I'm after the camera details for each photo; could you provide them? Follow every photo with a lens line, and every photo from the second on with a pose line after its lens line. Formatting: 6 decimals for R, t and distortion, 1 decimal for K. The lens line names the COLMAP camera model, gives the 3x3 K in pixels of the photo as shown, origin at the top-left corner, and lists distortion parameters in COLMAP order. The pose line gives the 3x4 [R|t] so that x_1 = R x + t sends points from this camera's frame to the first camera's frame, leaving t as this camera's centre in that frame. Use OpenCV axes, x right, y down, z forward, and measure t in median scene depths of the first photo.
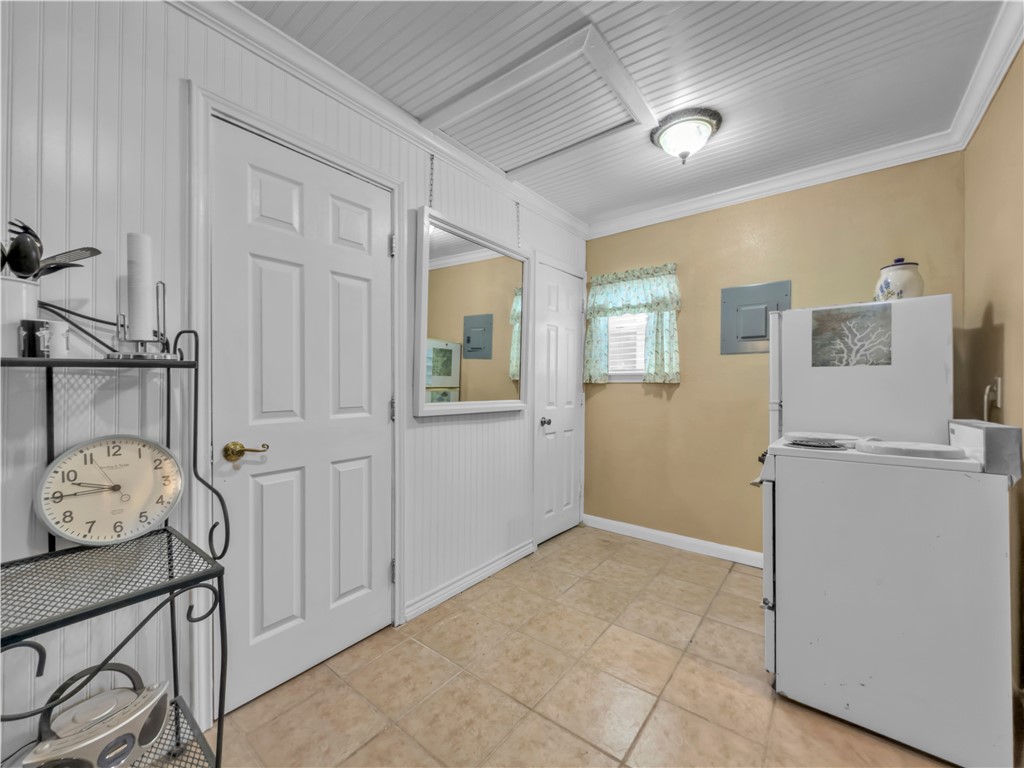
lens RADIAL K [[416.7, 0, 537.1], [0, 416.7, 383.1], [0, 0, 1]] dist [0.000589, 0.000121]
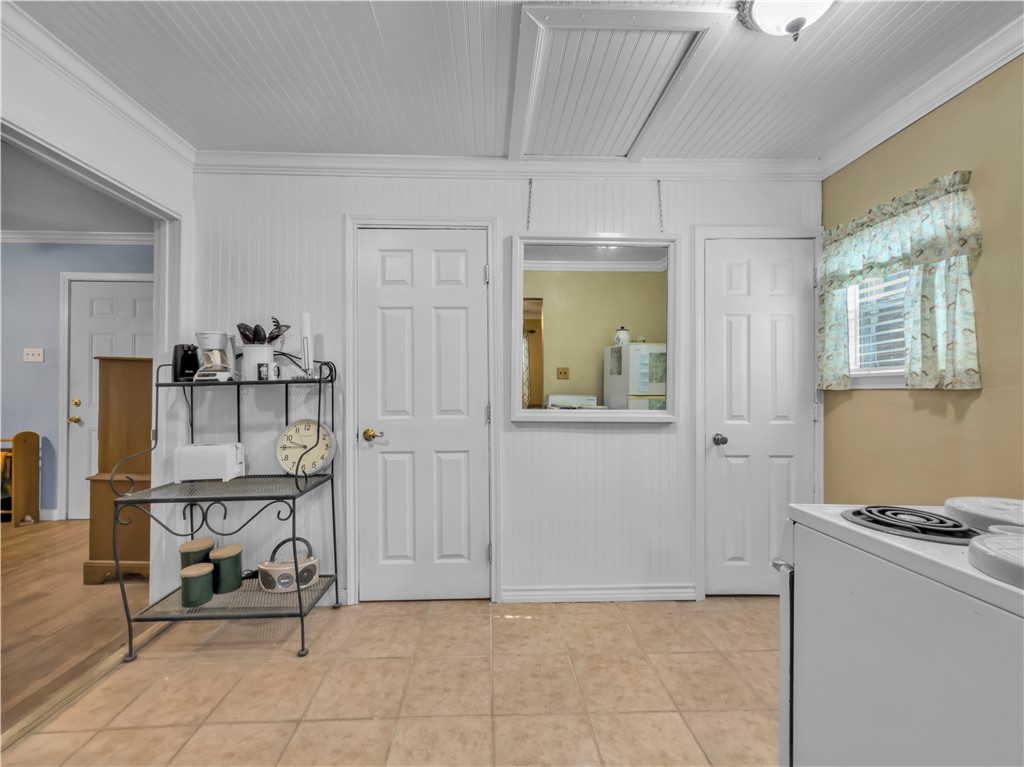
lens RADIAL K [[440.2, 0, 512.0], [0, 440.2, 383.5], [0, 0, 1]] dist [0.000165, -0.000073]
pose [[0.618243, -0.015867, -0.785827, 0.624237], [0.003667, 0.999844, -0.017304, 0.000277], [0.785978, 0.007816, 0.618205, 0.270030]]
